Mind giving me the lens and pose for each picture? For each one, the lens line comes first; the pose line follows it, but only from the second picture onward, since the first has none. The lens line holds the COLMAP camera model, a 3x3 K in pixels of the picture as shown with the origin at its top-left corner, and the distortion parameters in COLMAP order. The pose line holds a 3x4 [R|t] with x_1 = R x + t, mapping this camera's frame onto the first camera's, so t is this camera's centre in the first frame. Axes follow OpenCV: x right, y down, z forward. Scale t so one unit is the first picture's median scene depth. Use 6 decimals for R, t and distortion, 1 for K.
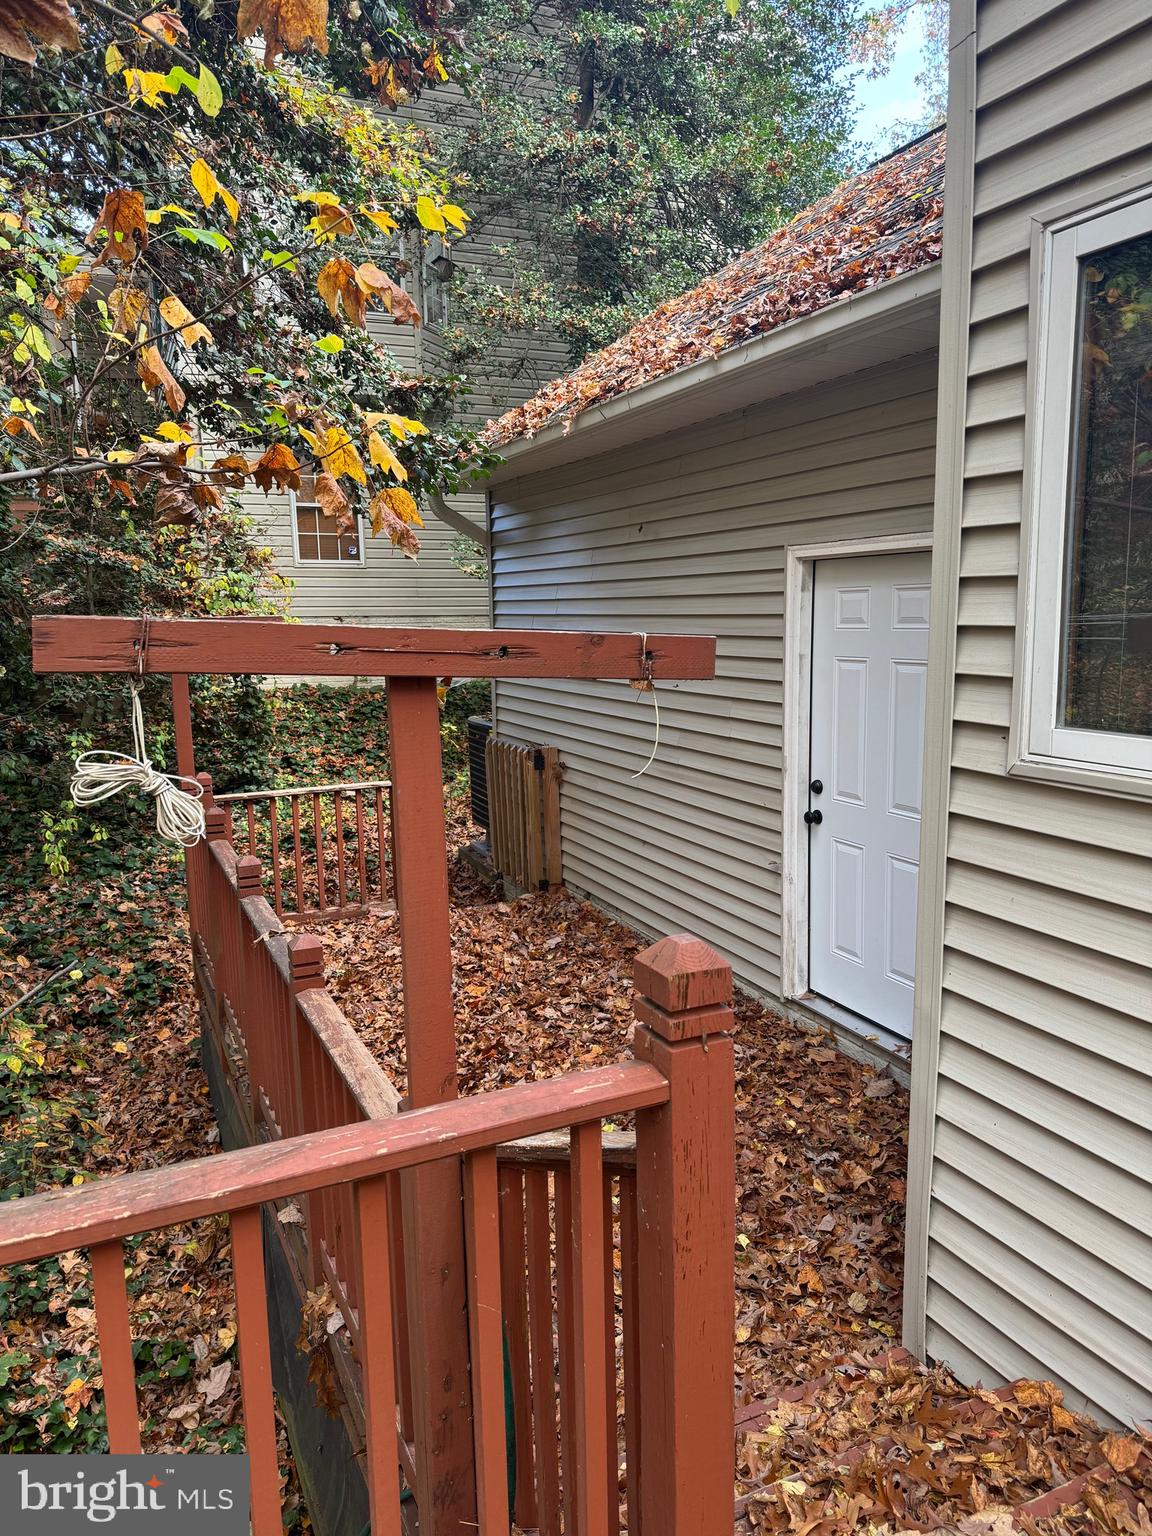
lens RADIAL K [[1068.1, 0, 576.0], [0, 1068.1, 768.0], [0, 0, 1]] dist [0.124691, -0.173157]
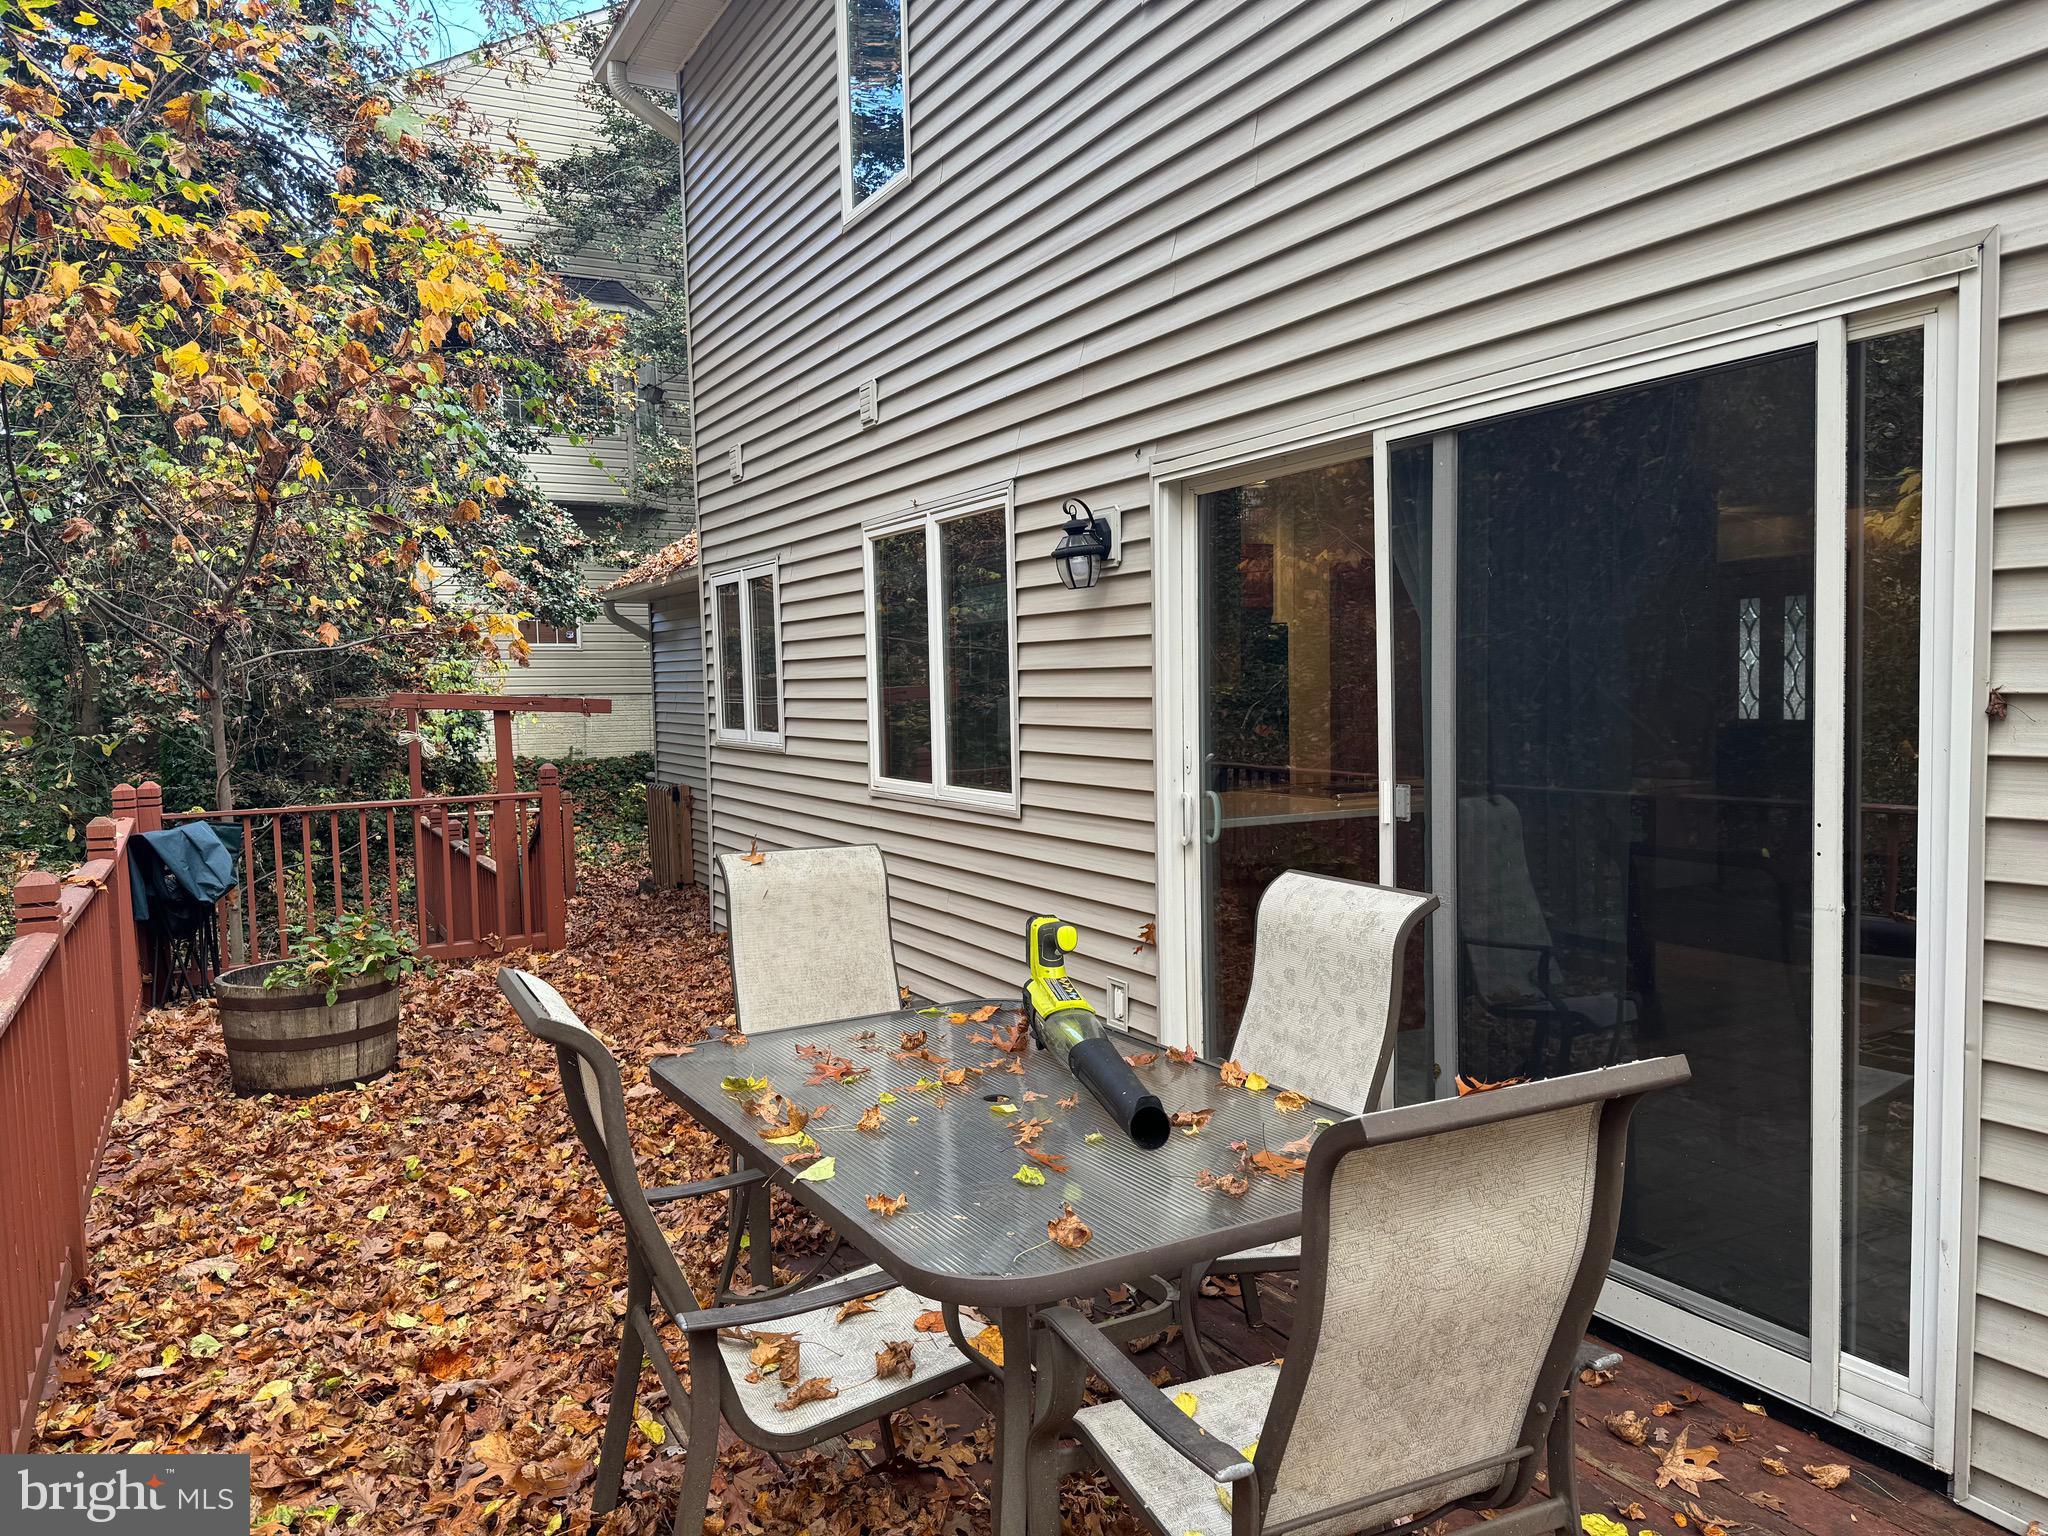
lens RADIAL K [[1424.2, 0, 1016.4], [0, 1424.2, 774.4], [0, 0, 1]] dist [0.124691, -0.173157]
pose [[0.997835, -0.006170, 0.065482, 0.219506], [0.011685, 0.996382, -0.084181, 0.098939], [-0.064726, 0.084764, 0.994297, -0.688533]]
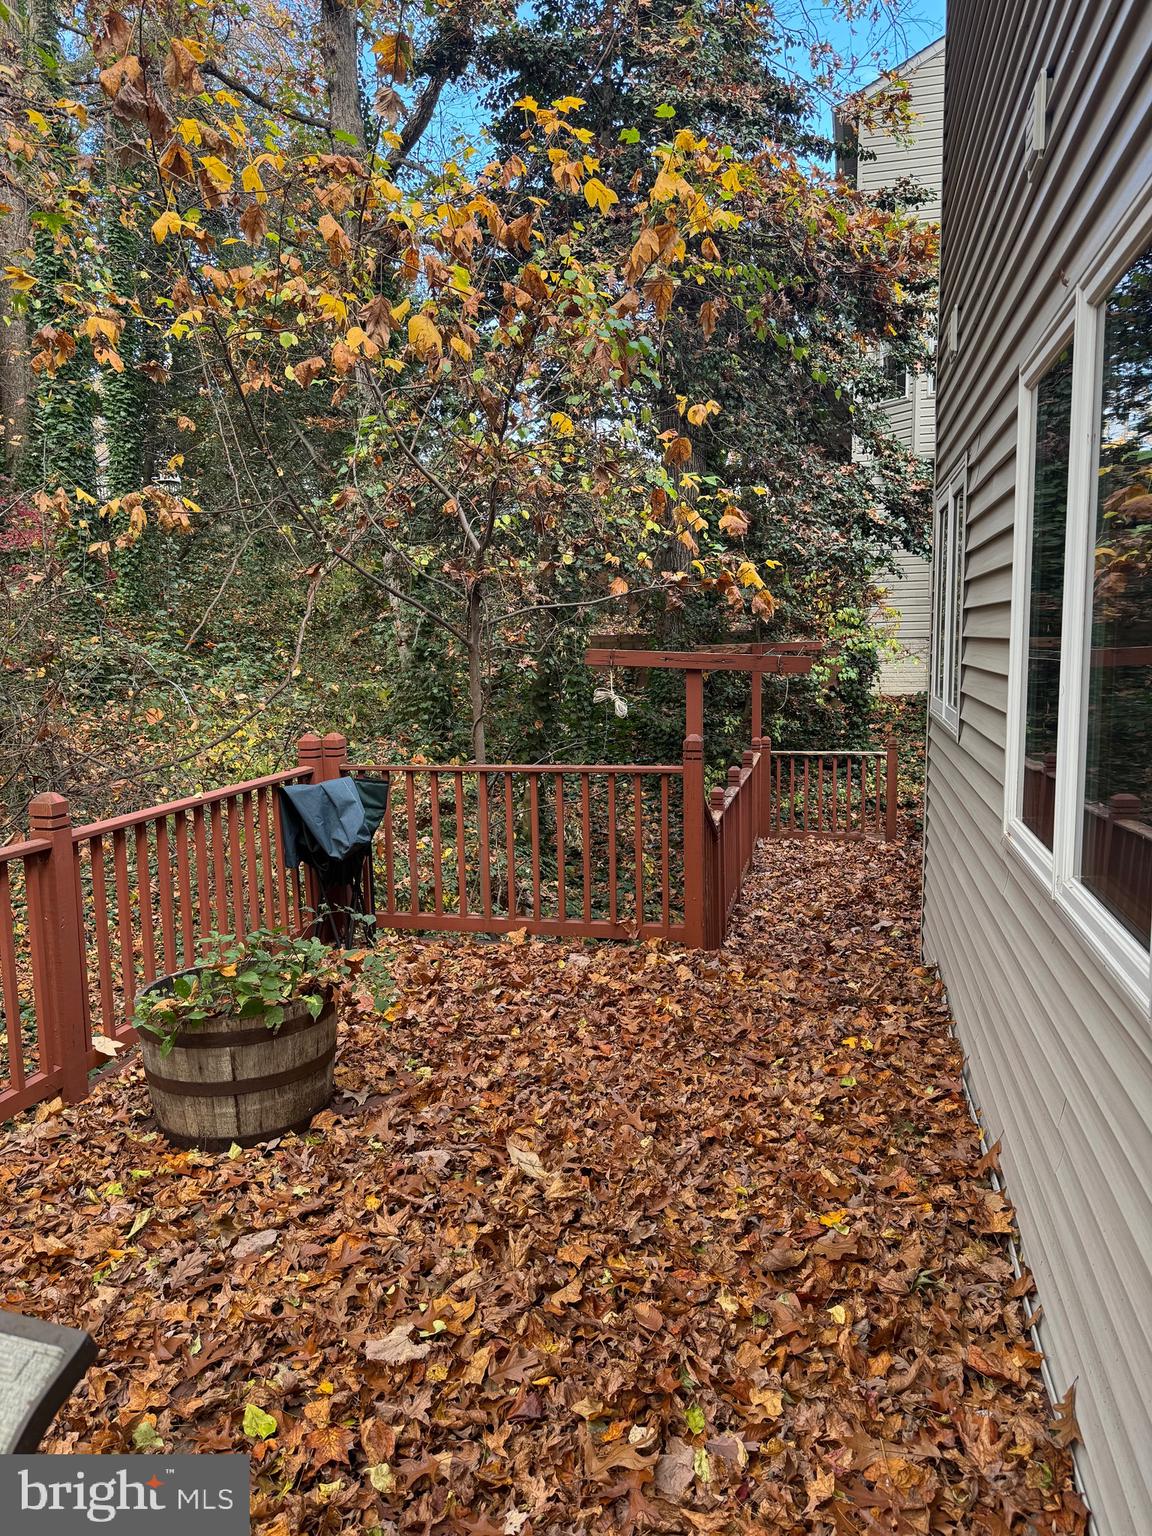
lens RADIAL K [[1068.1, 0, 576.0], [0, 1068.1, 768.0], [0, 0, 1]] dist [0.124691, -0.173157]
pose [[0.785531, 0.080583, -0.613553, 0.285859], [-0.089598, 0.995848, 0.016080, 0.034048], [0.612301, 0.042342, 0.789490, -0.307067]]
